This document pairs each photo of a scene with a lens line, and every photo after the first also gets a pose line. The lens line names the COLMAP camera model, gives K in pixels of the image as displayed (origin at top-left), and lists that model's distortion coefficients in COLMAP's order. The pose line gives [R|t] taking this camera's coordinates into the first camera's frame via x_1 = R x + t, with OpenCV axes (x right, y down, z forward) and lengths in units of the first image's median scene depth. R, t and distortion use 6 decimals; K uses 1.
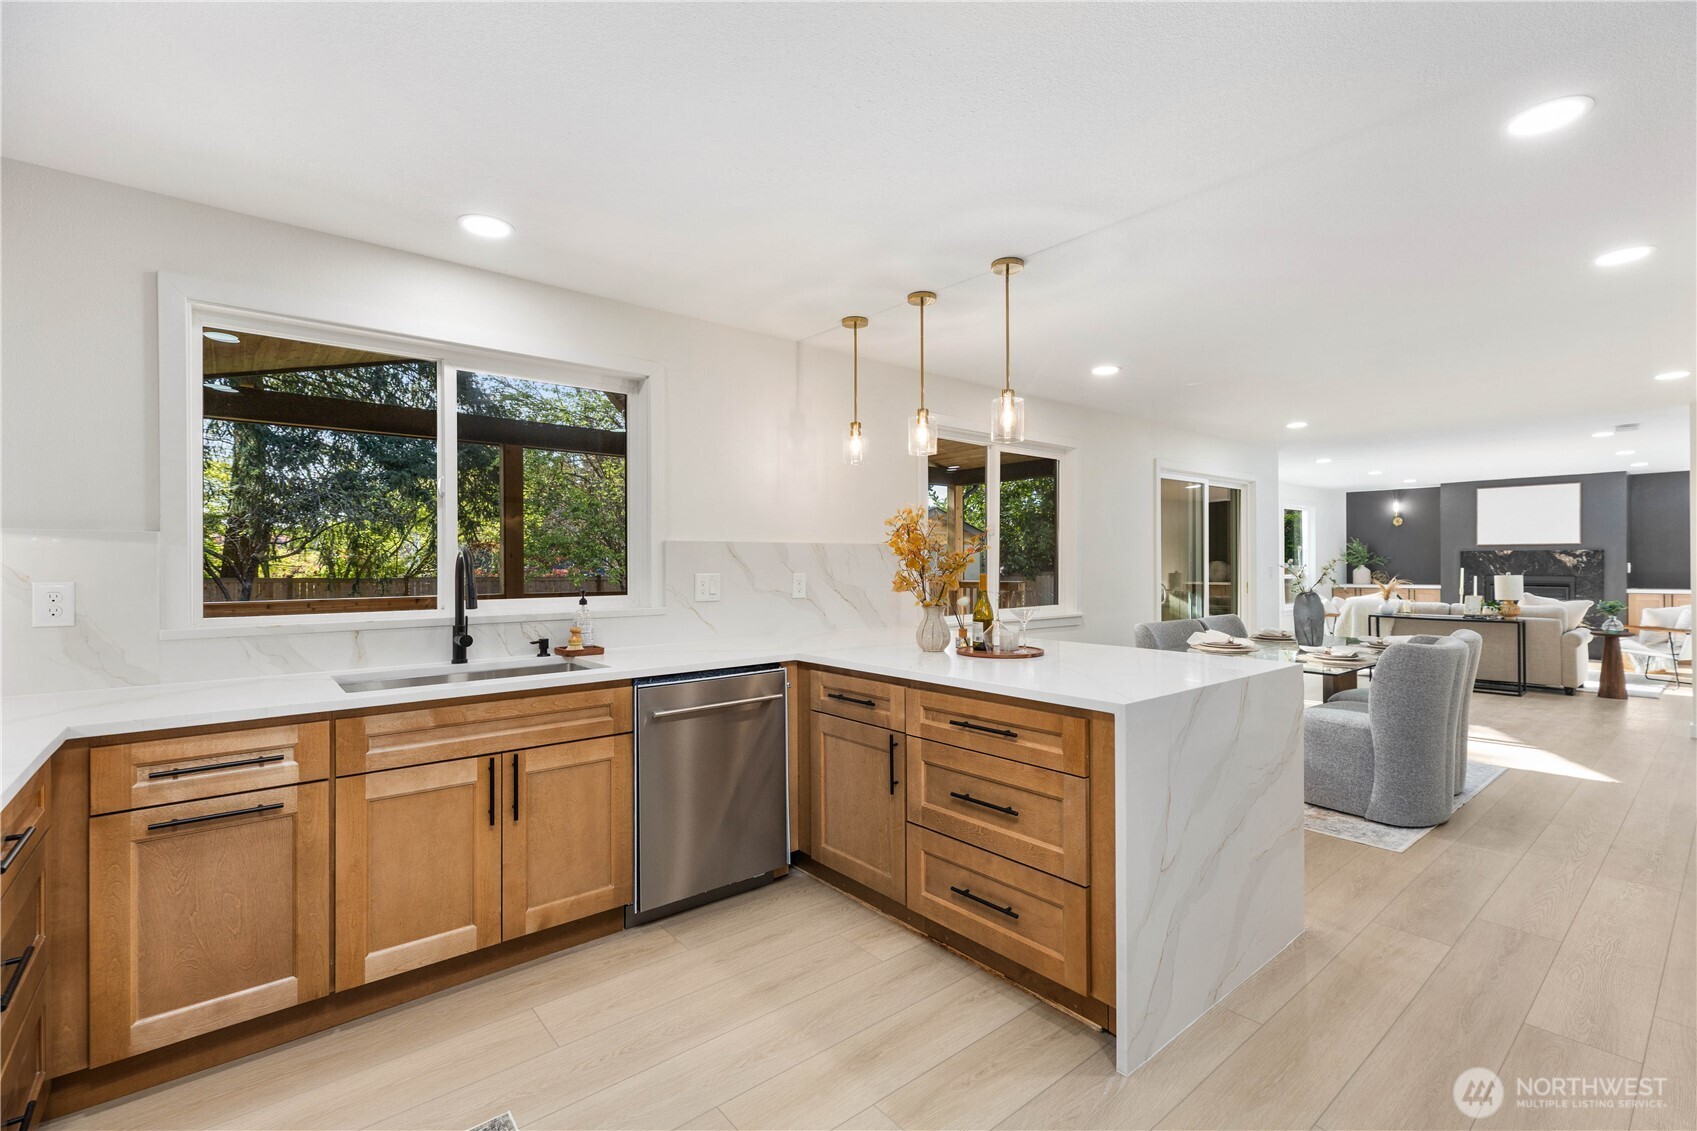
lens RADIAL K [[748.8, 0, 855.8], [0, 748.8, 558.8], [0, 0, 1]] dist [0.000116, 0.000436]
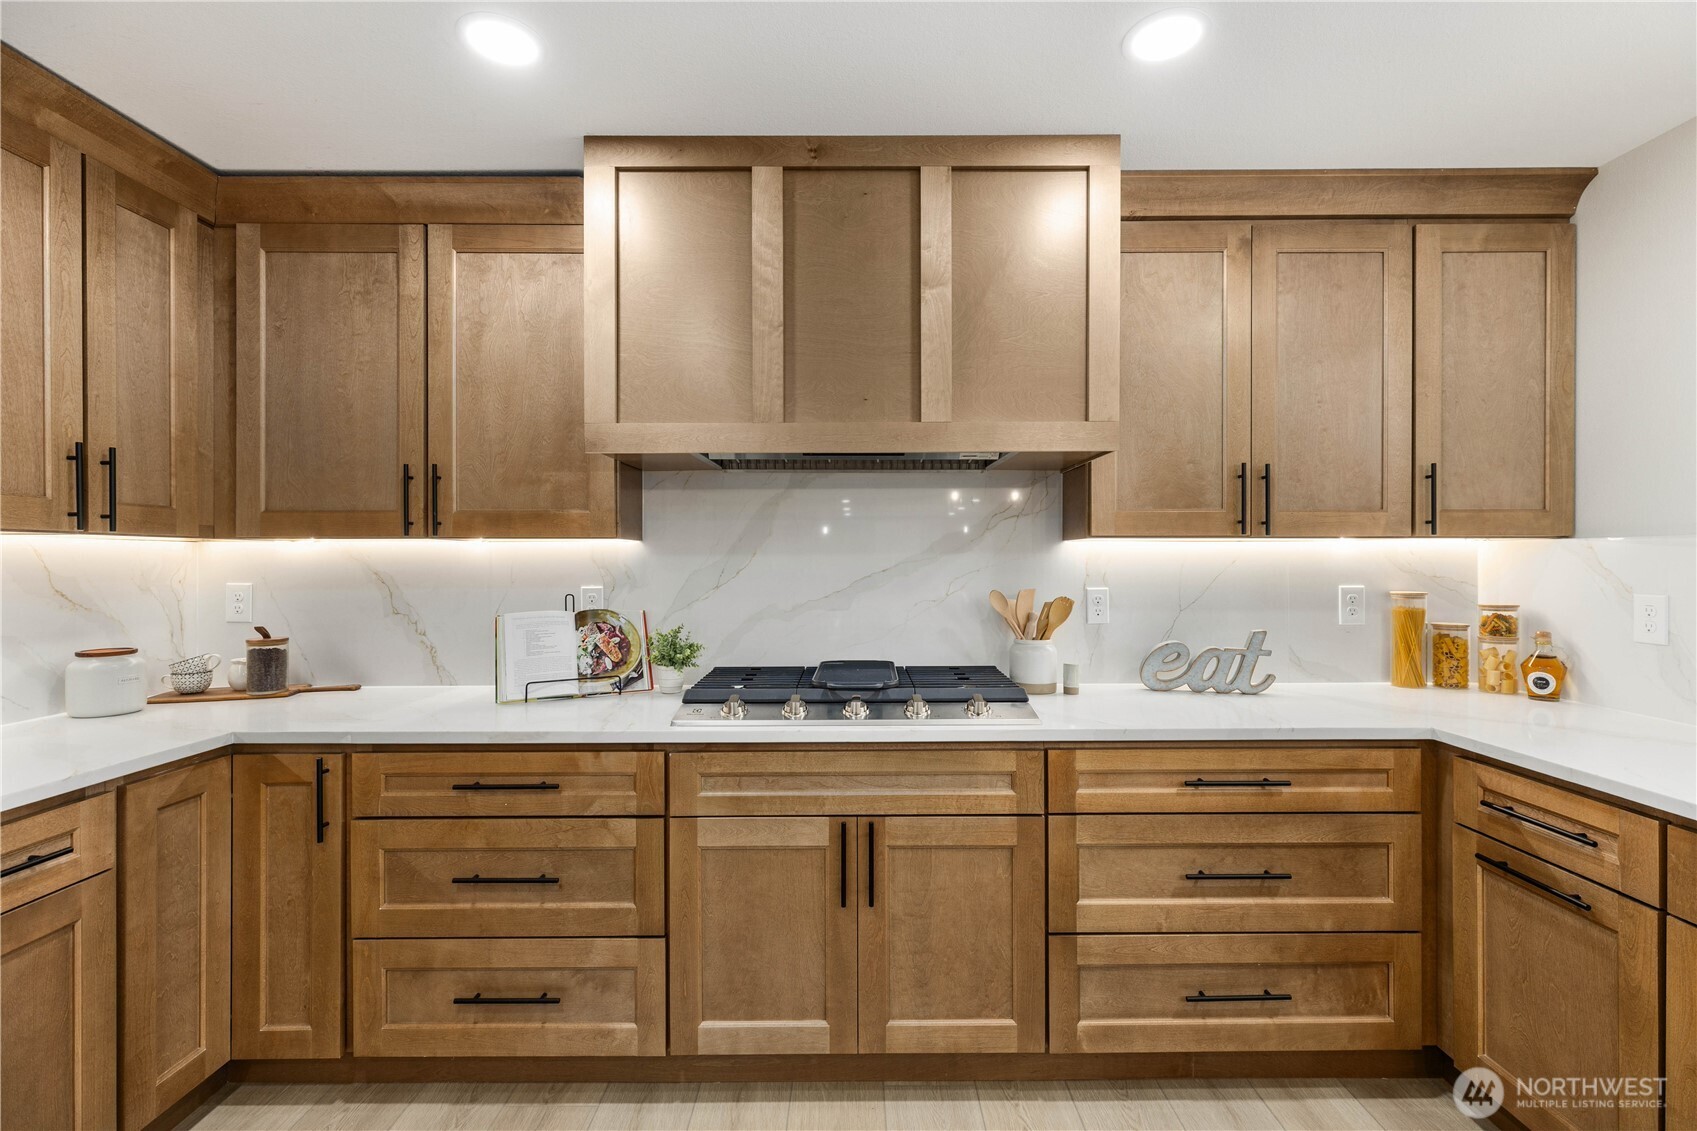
lens RADIAL K [[748.8, 0, 857.1], [0, 748.8, 560.7], [0, 0, 1]] dist [0.000116, 0.000436]
pose [[-0.639062, 0.004632, -0.769141, 0.199219], [0.006316, 0.999980, 0.000774, -0.014176], [0.769129, -0.004363, -0.639078, 0.695163]]
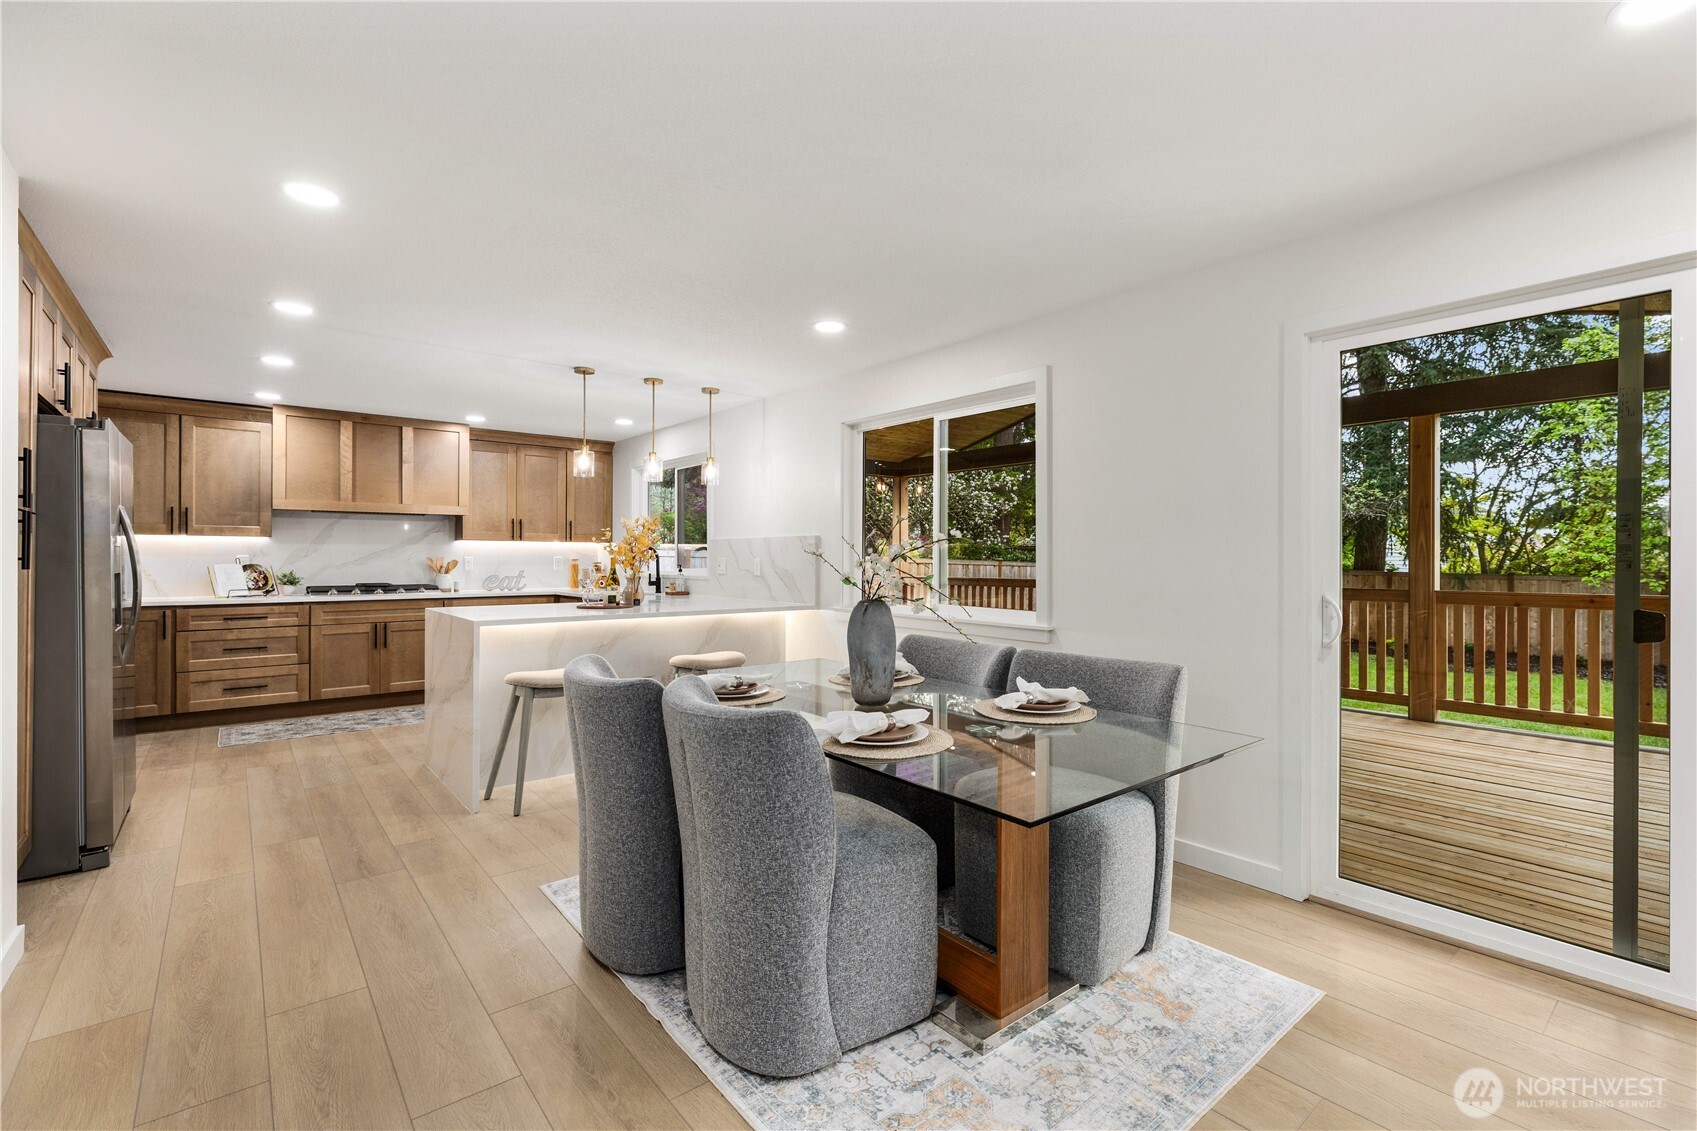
lens RADIAL K [[748.8, 0, 857.8], [0, 748.8, 556.3], [0, 0, 1]] dist [0.000116, 0.000436]
pose [[-0.001121, -0.000160, -0.999999, 2.037318], [0.001430, 0.999999, -0.000162, 0.022195], [0.999998, -0.001430, -0.001121, 1.763281]]
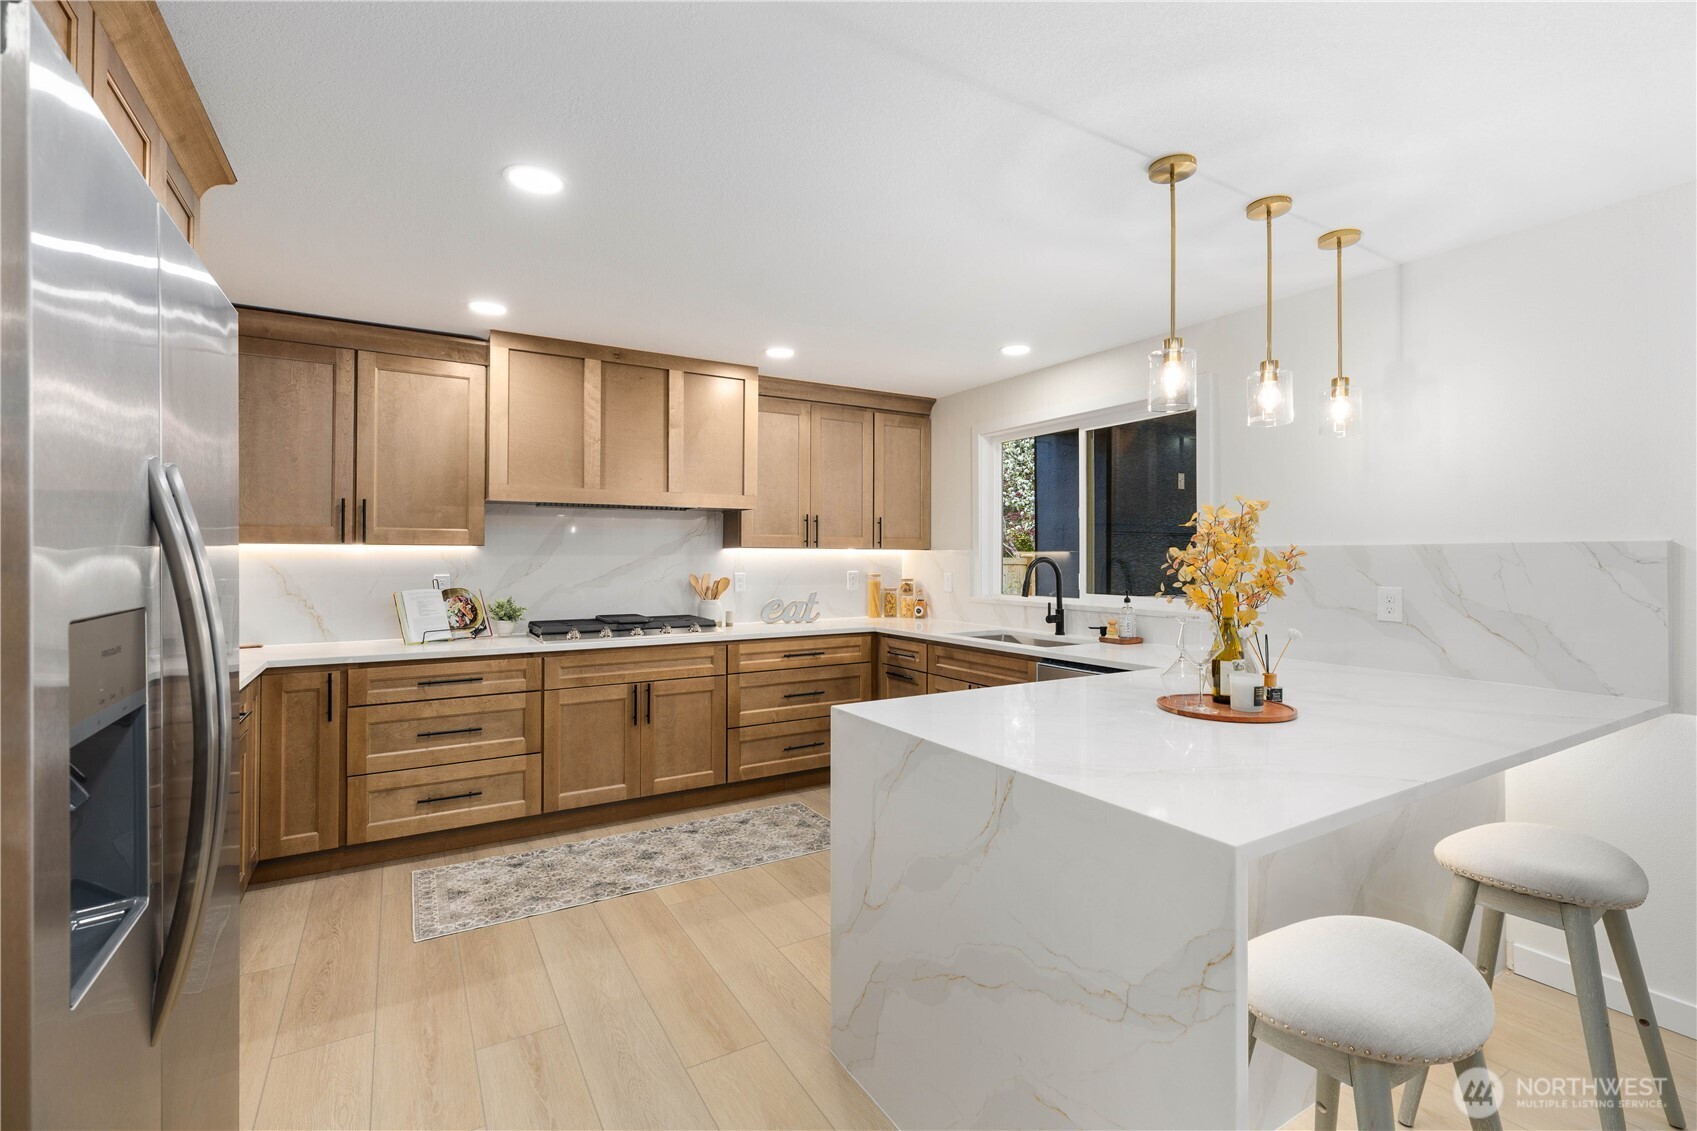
lens RADIAL K [[748.8, 0, 855.6], [0, 748.8, 547.8], [0, 0, 1]] dist [0.000116, 0.000436]
pose [[-0.152111, -0.010376, -0.988309, 1.054550], [0.003165, 0.999935, -0.010985, -0.017885], [0.988358, -0.004799, -0.152068, 0.884704]]
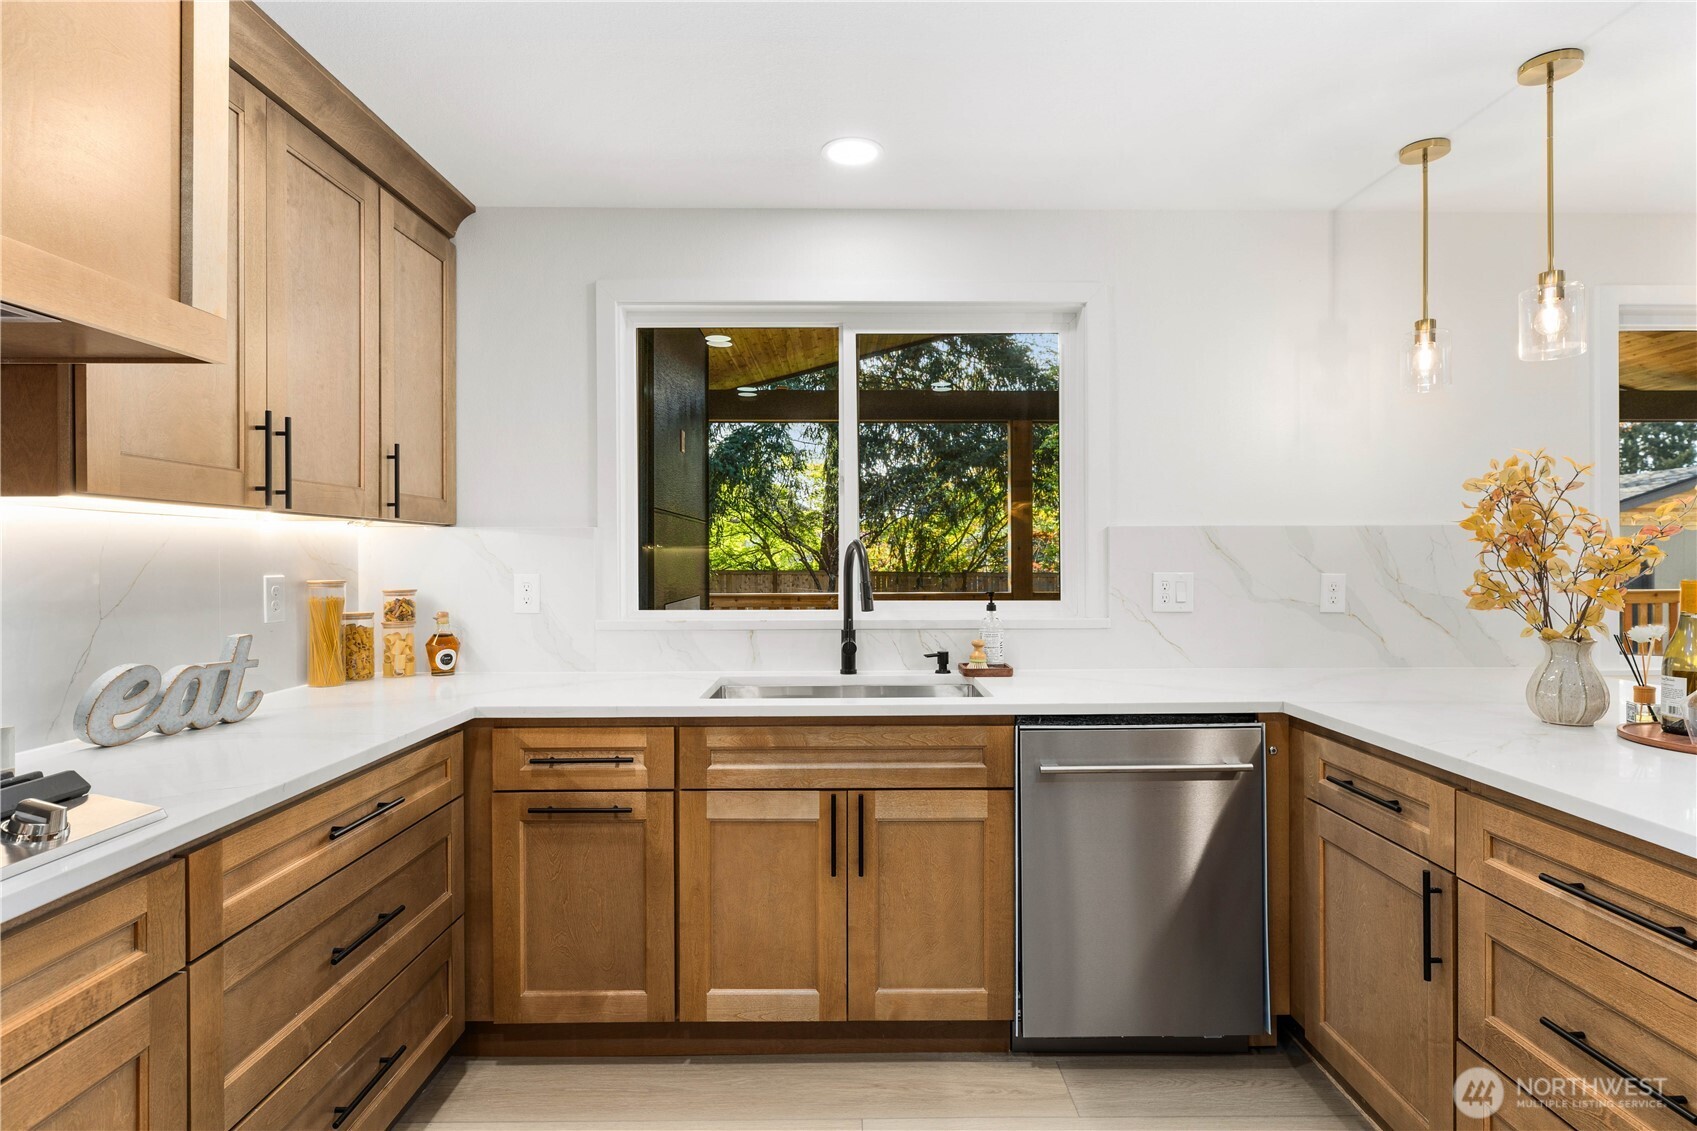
lens RADIAL K [[893.6, 0, 857.7], [0, 893.6, 558.6], [0, 0, 1]] dist [-0.003964, 0.000879]
pose [[0.772923, 0.001939, -0.634496, 0.137835], [0.002839, 0.999975, 0.006515, 0.000618], [0.634493, -0.006837, 0.772898, 0.230002]]
